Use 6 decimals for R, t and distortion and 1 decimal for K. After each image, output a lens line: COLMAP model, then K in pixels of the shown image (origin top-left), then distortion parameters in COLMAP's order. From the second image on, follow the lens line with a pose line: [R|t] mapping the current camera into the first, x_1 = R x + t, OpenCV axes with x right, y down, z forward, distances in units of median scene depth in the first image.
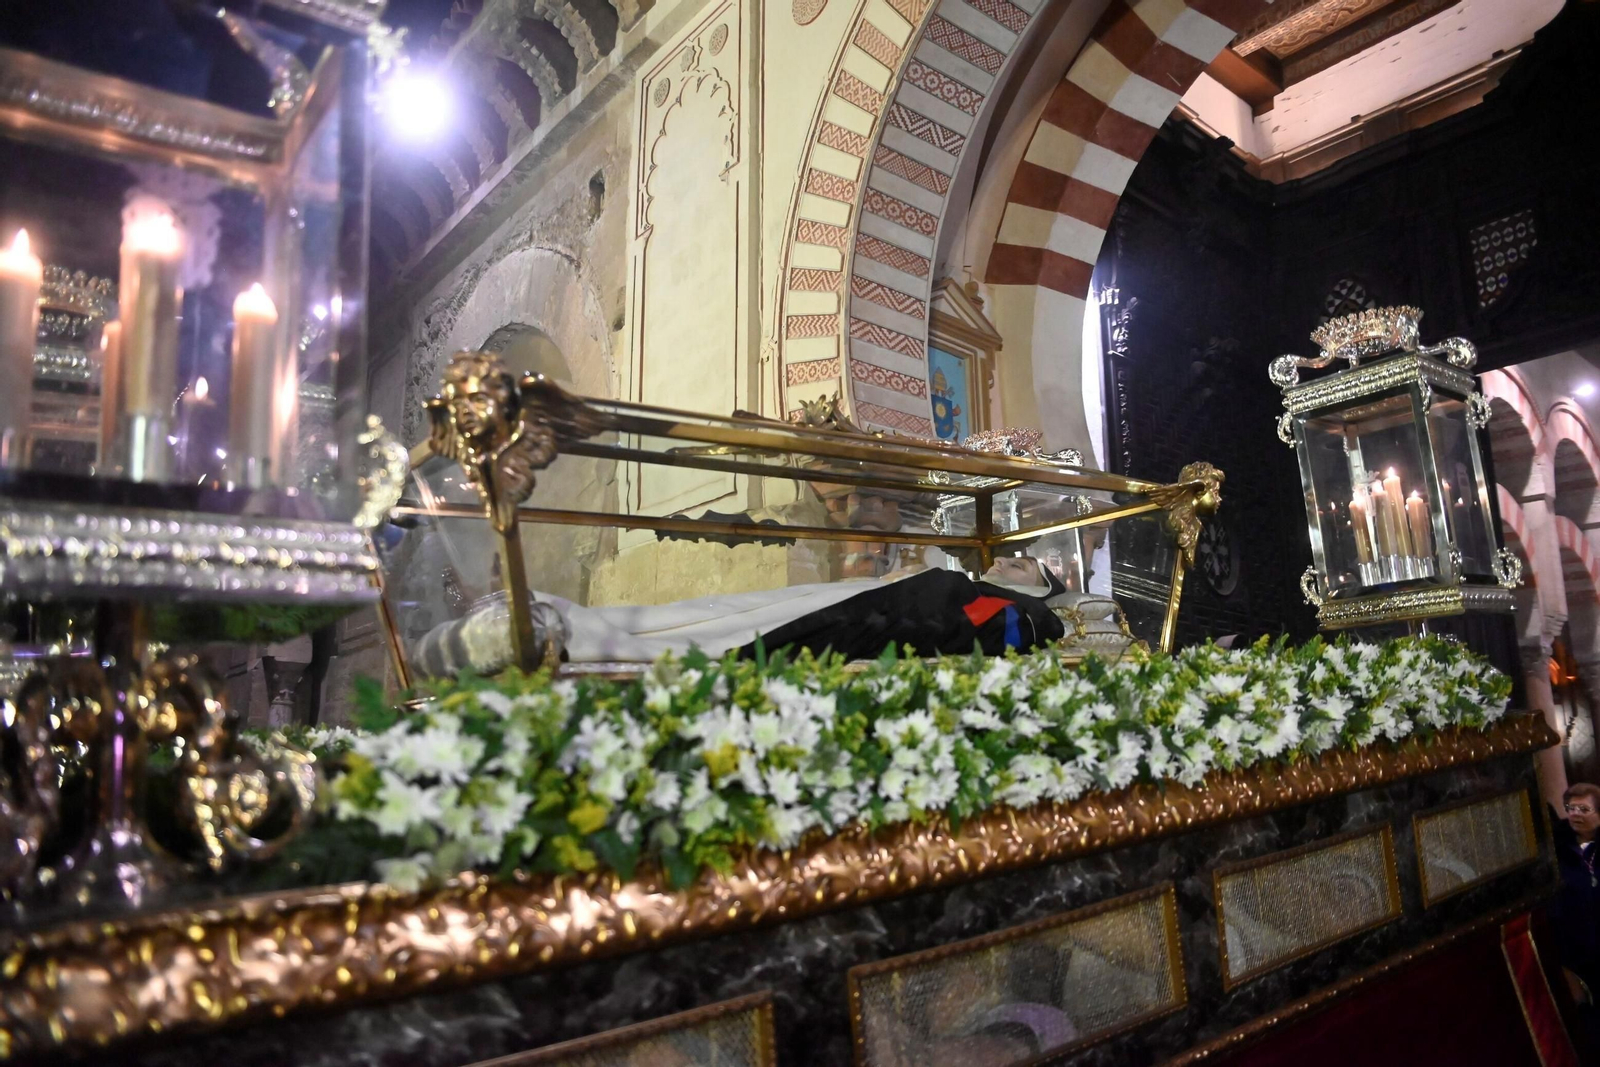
lens RADIAL K [[1079.1, 0, 800.0], [0, 1079.1, 533.5], [0, 0, 1]] dist [-0.112925, 0.088676]
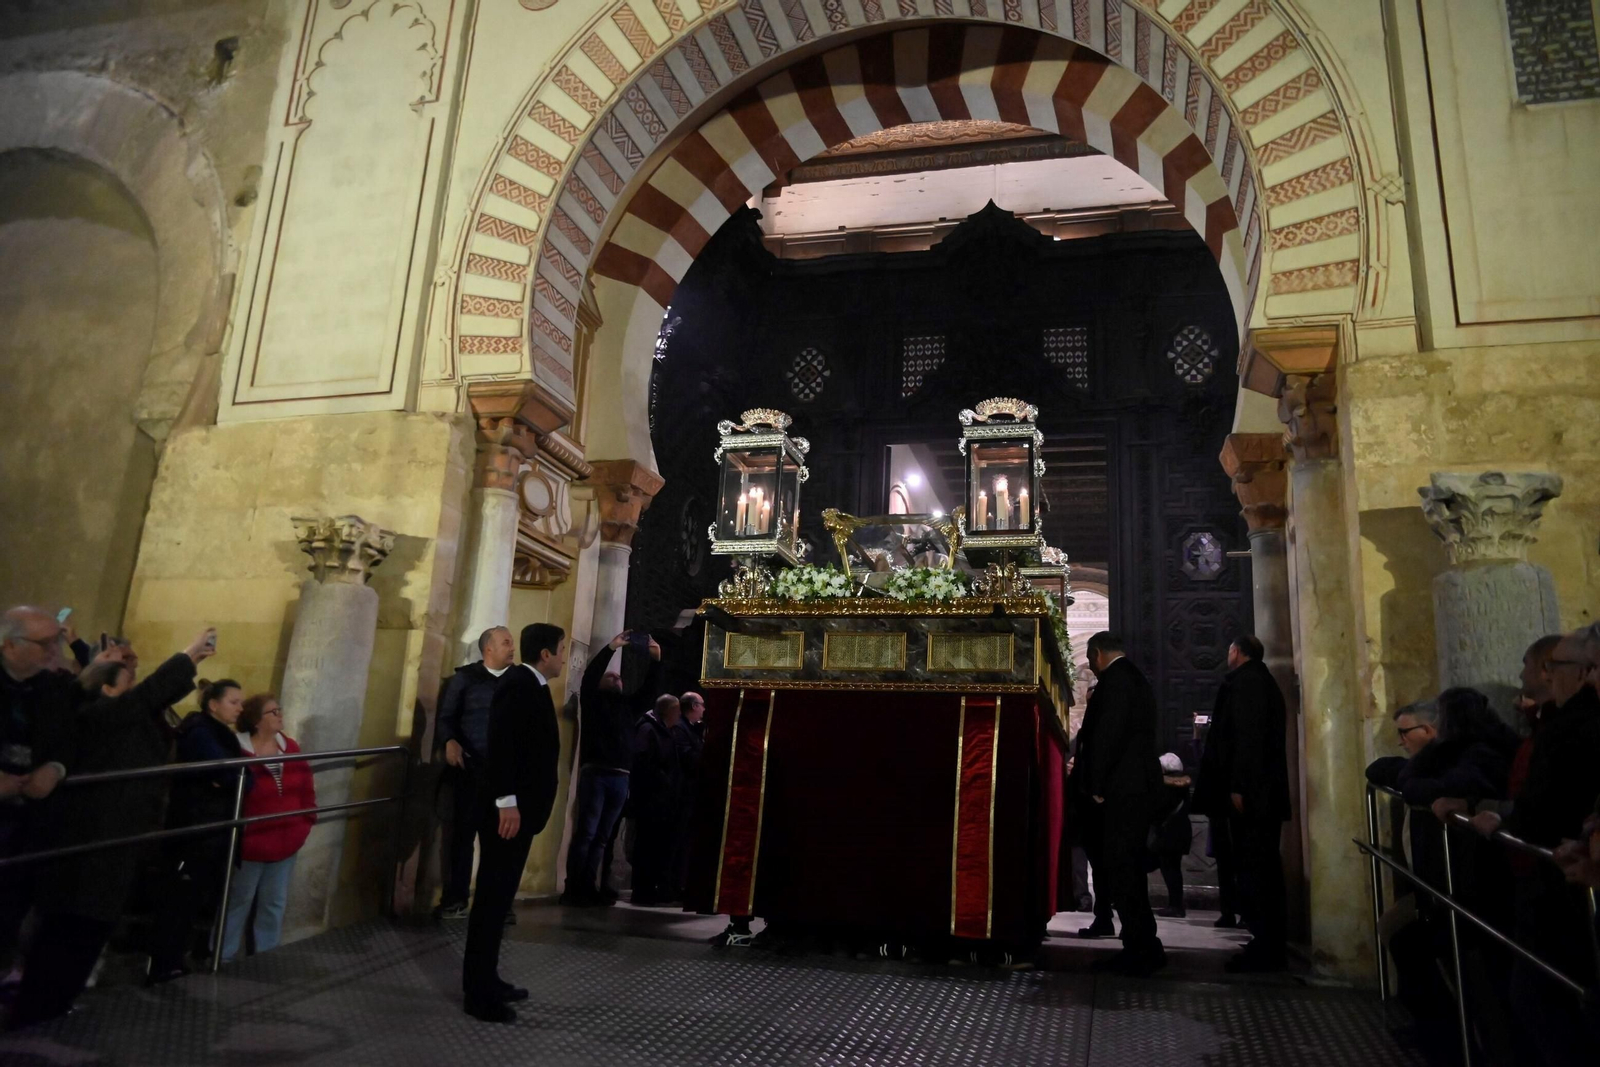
lens RADIAL K [[1079.1, 0, 800.0], [0, 1079.1, 533.5], [0, 0, 1]] dist [-0.112925, 0.088676]
pose [[0.816205, 0.180336, 0.548897, -0.245873], [-0.180949, 0.982032, -0.053571, 0.073130], [-0.548696, -0.055598, 0.834171, -0.123093]]
